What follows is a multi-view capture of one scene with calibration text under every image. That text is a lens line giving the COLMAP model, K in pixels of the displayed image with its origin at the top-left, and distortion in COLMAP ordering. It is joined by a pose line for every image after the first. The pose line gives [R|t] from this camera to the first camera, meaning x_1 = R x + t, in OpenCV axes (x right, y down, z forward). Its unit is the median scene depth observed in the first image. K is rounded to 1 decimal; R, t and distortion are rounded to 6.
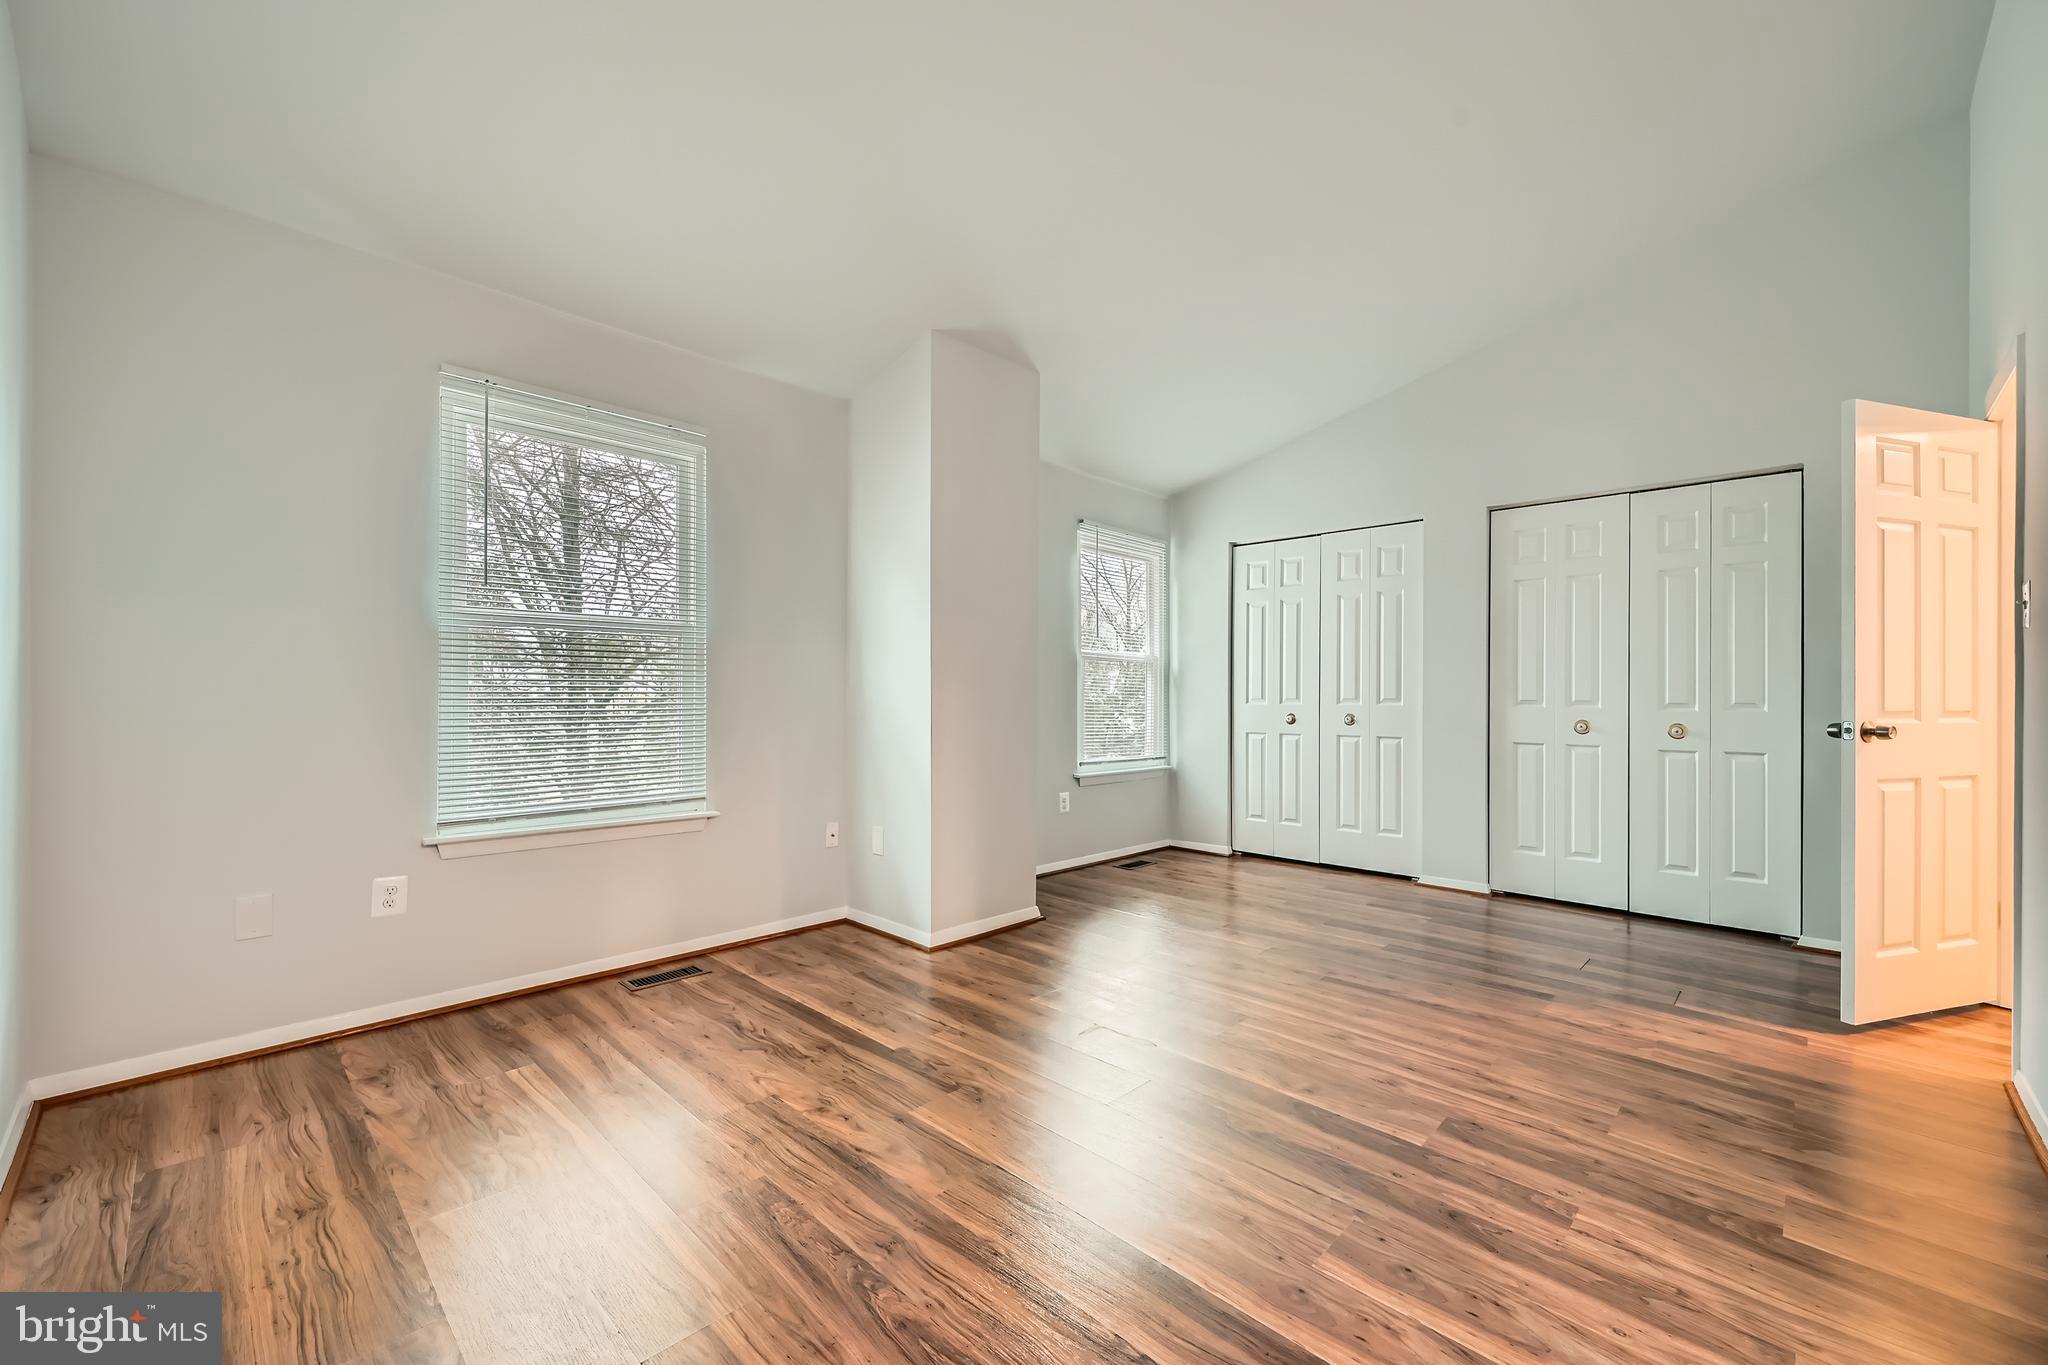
lens RADIAL K [[831.6, 0, 1024.0], [0, 831.6, 682.5], [0, 0, 1]] dist [0.000576, -0.003726]
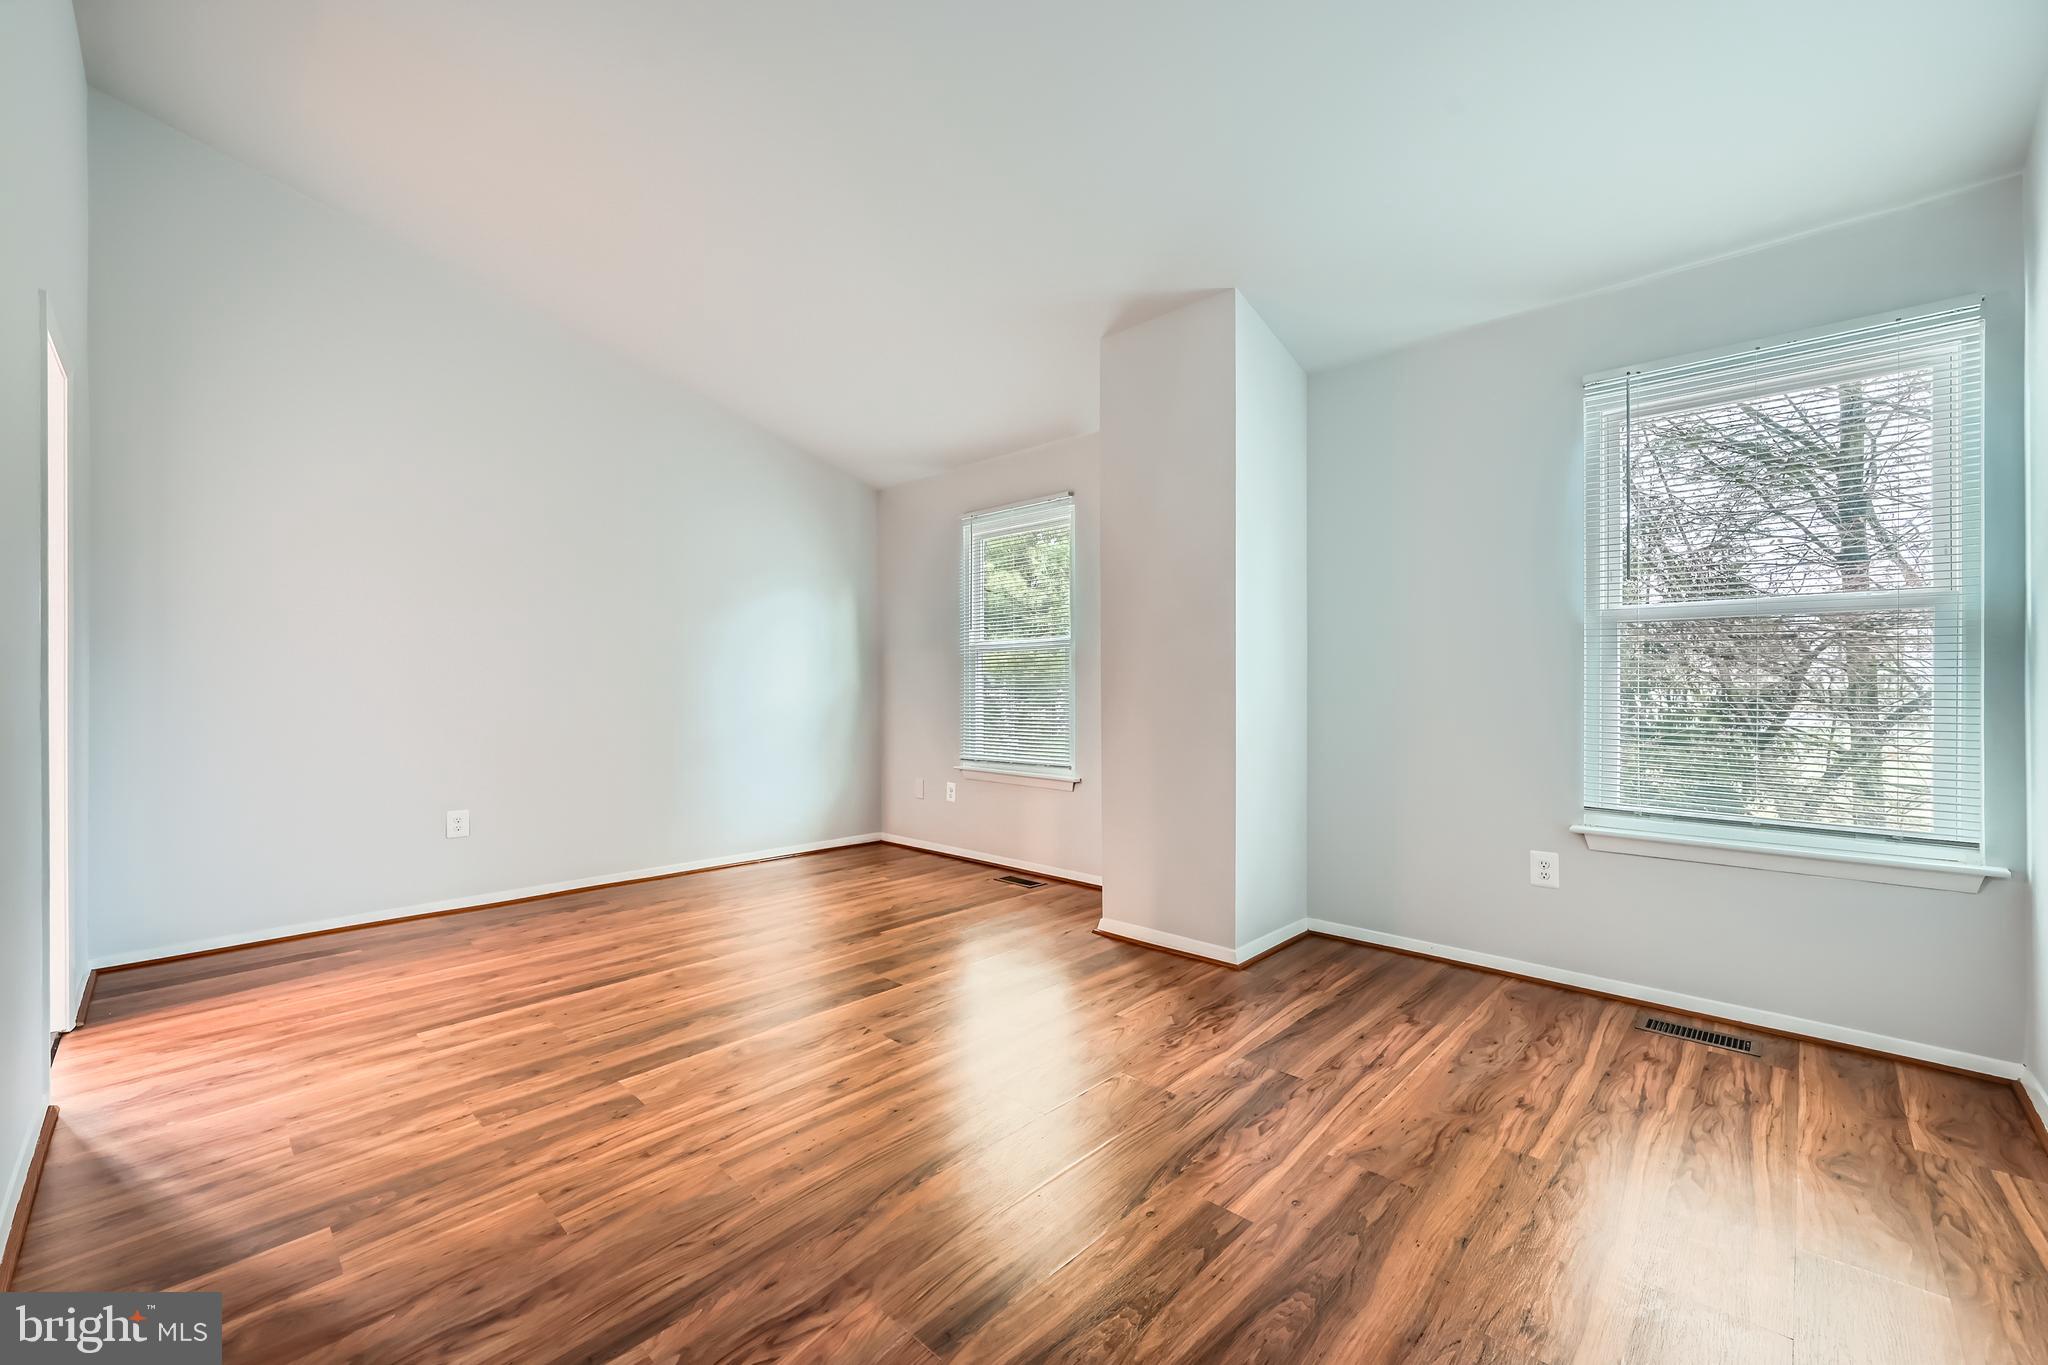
lens RADIAL K [[809.4, 0, 1014.7], [0, 809.4, 689.3], [0, 0, 1]] dist [0.006831, 0.000272]
pose [[-0.001505, -0.000567, -0.999999, 1.494861], [0.023703, 0.999719, -0.000603, 0.013764], [0.999718, -0.023704, -0.001491, 1.446432]]
